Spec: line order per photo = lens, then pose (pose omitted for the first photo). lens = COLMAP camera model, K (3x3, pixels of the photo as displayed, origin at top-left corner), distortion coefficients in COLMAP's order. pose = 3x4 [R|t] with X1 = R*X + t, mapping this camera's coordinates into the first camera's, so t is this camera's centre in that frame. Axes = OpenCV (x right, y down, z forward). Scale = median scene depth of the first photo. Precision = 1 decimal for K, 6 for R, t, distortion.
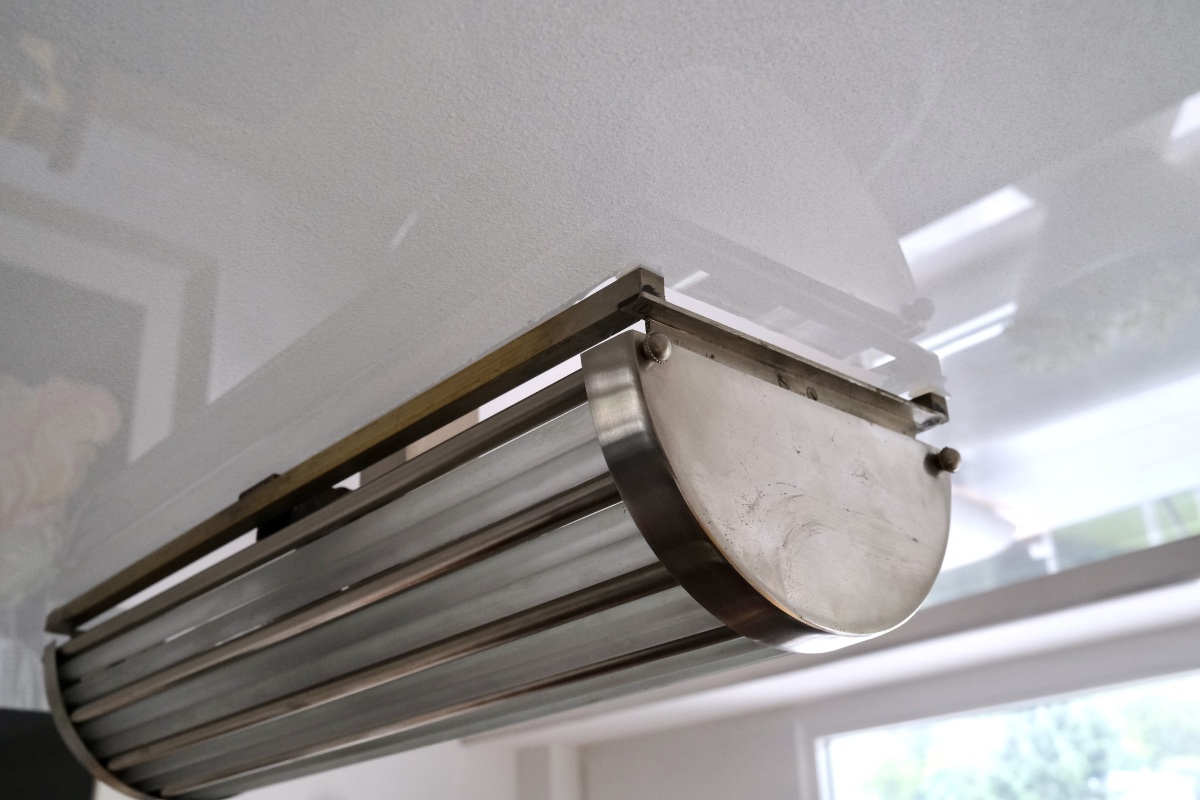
lens RADIAL K [[1307.8, 0, 600.0], [0, 1307.8, 400.0], [0, 0, 1]] dist [0.001542, 0.011567]
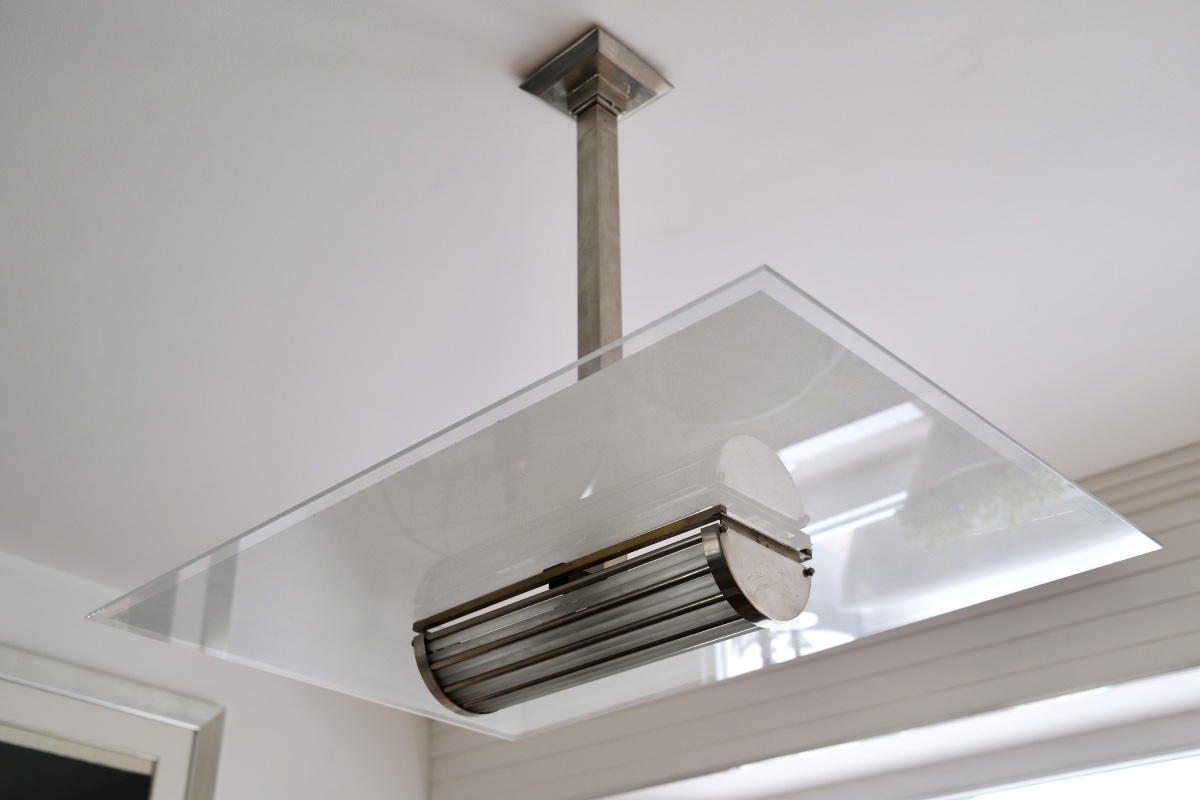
lens RADIAL K [[1307.8, 0, 600.0], [0, 1307.8, 400.0], [0, 0, 1]] dist [0.001542, 0.011567]
pose [[0.995770, 0.076449, 0.050960, -0.416274], [-0.070168, 0.990844, -0.115344, 0.038269], [-0.059312, 0.111280, 0.992018, -2.089431]]
